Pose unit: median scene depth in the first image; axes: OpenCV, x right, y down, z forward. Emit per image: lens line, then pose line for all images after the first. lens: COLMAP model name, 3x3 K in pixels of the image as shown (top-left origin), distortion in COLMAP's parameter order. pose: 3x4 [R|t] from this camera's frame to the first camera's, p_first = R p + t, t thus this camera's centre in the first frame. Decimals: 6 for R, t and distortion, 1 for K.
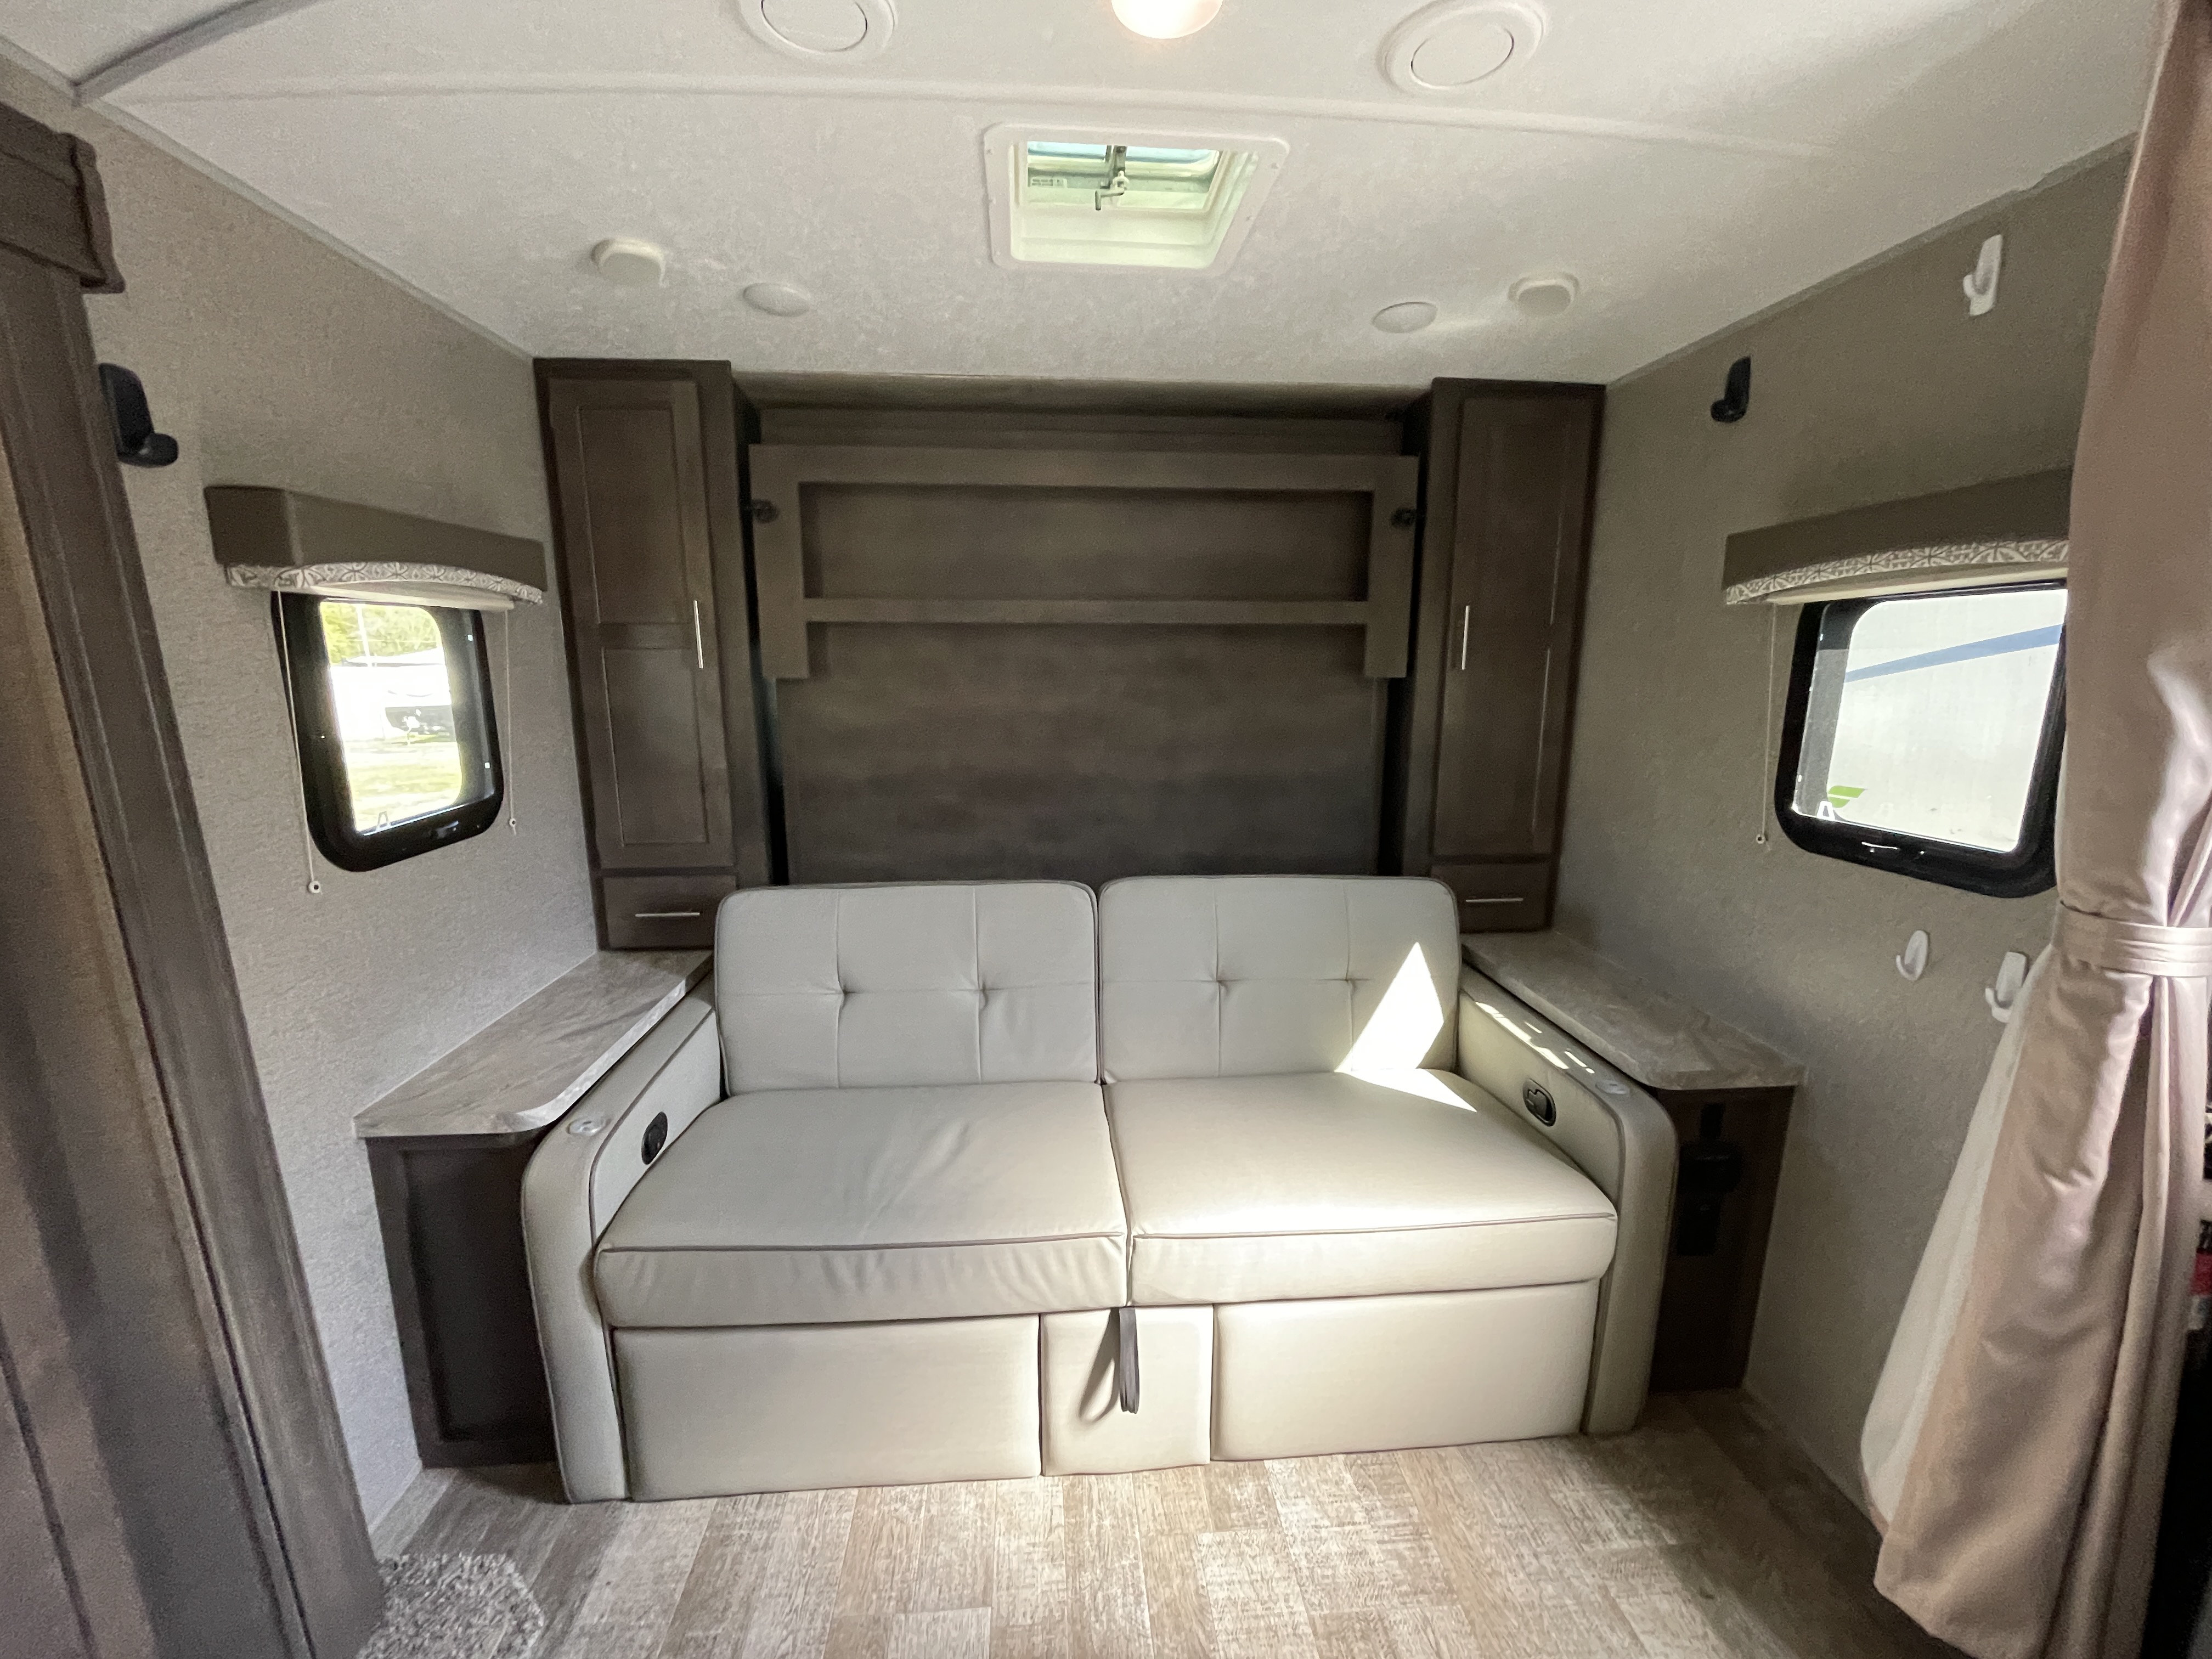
lens RADIAL K [[887.3, 0, 1102.5], [0, 887.3, 833.1], [0, 0, 1]] dist [-0.000568, -0.001393]
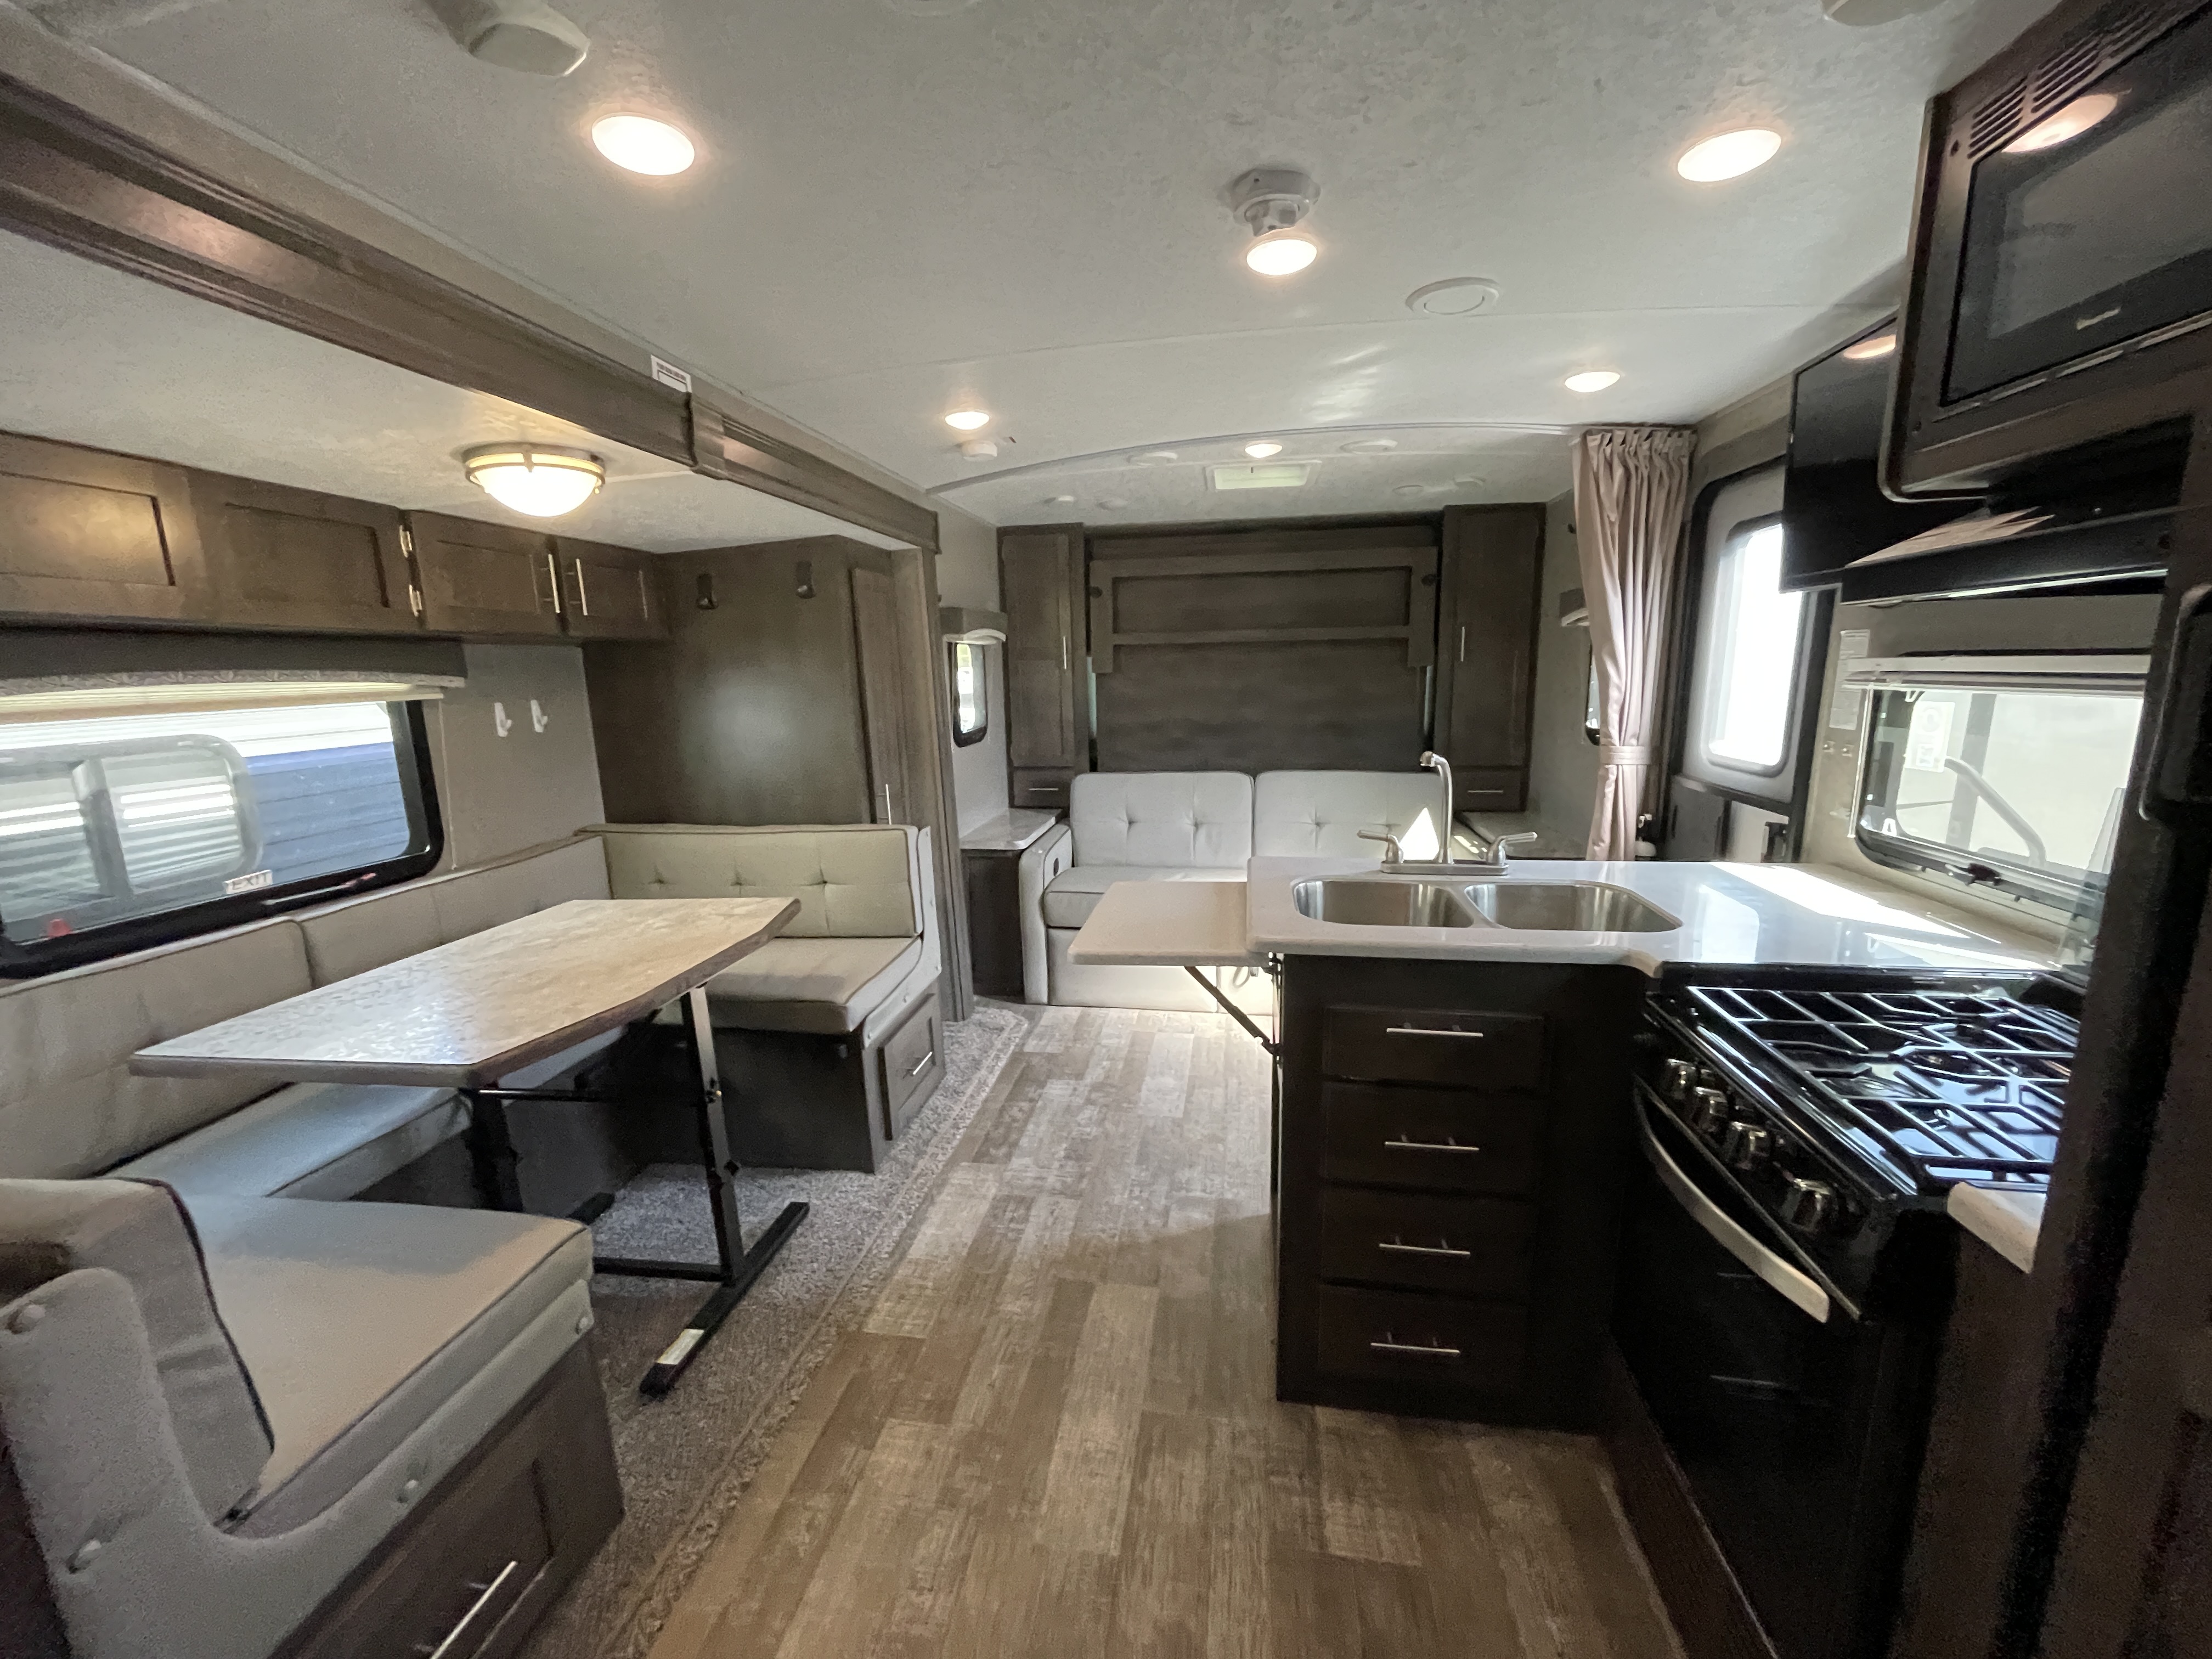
lens RADIAL K [[887.3, 0, 1098.5], [0, 887.3, 830.1], [0, 0, 1]] dist [-0.000568, -0.001393]
pose [[0.971355, 0.023286, -0.236488, 0.174934], [-0.024529, 0.999696, -0.002314, 0.270052], [0.236362, 0.008048, 0.971632, -1.376579]]
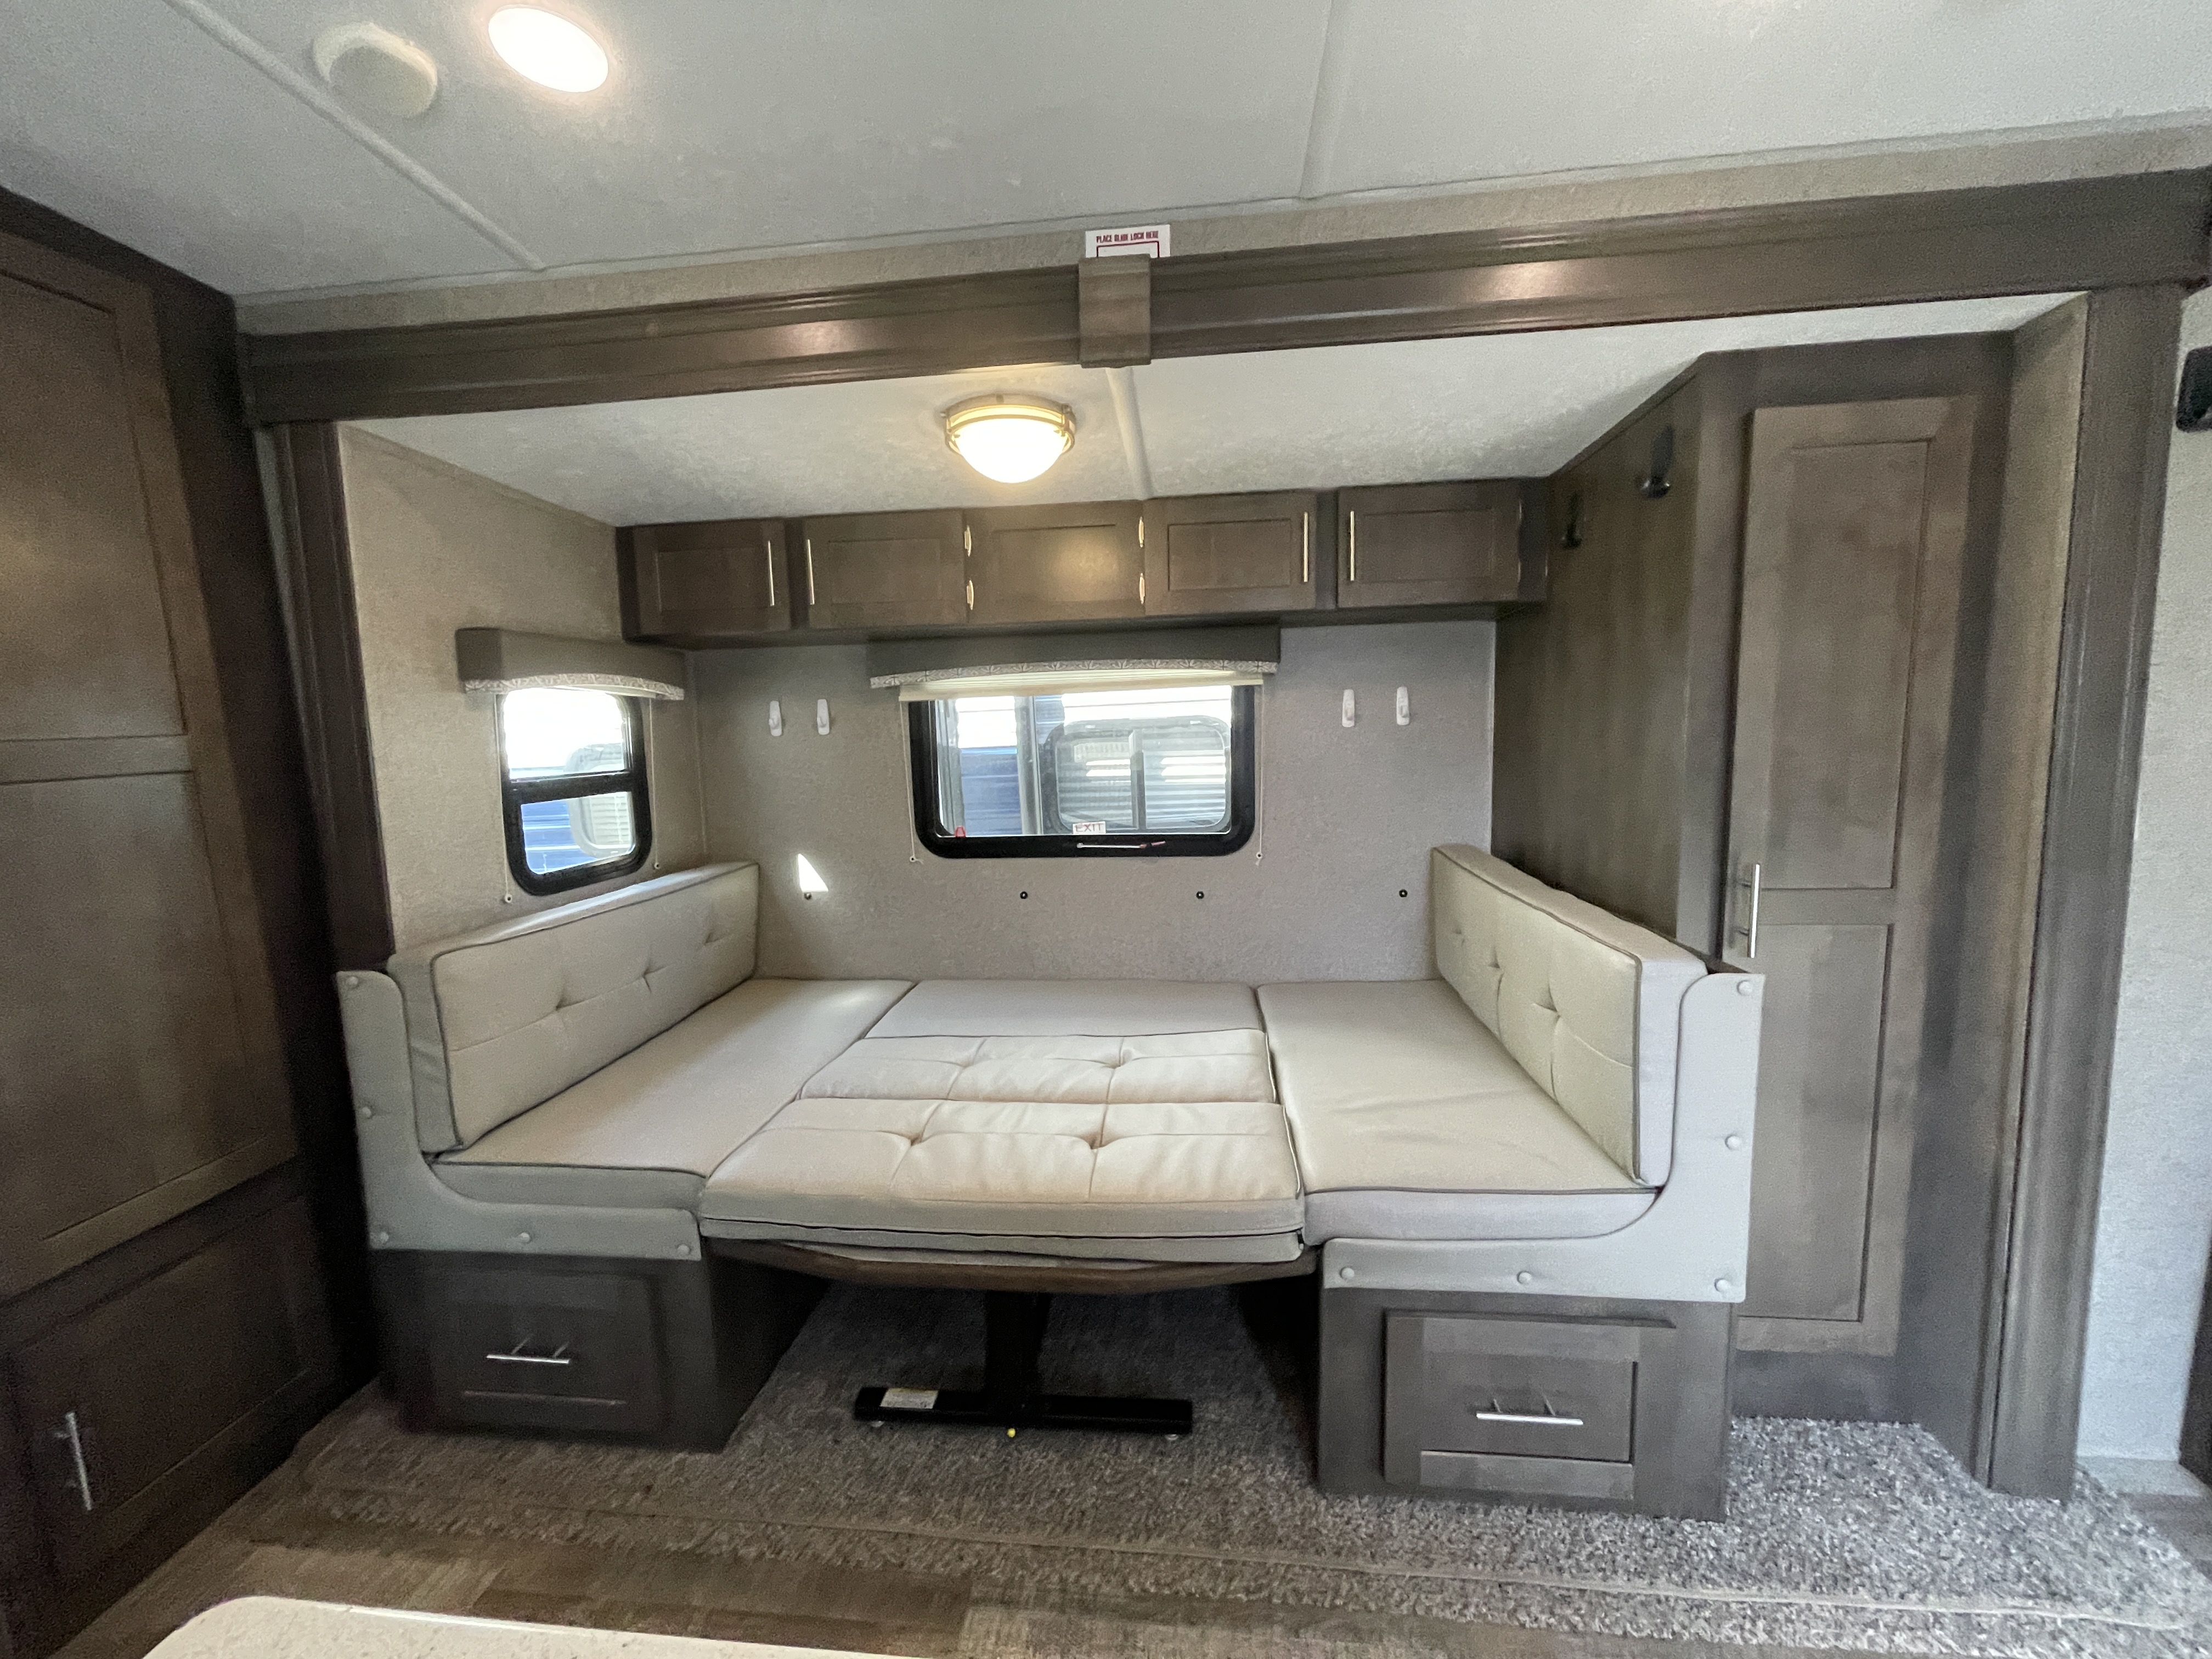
lens RADIAL K [[887.3, 0, 1099.5], [0, 887.3, 833.0], [0, 0, 1]] dist [-0.000568, -0.001393]
pose [[-0.186405, 0.138759, -0.972625, 0.274307], [-0.155686, 0.973296, 0.168692, 0.092927], [0.970059, 0.182869, -0.159825, -0.086443]]
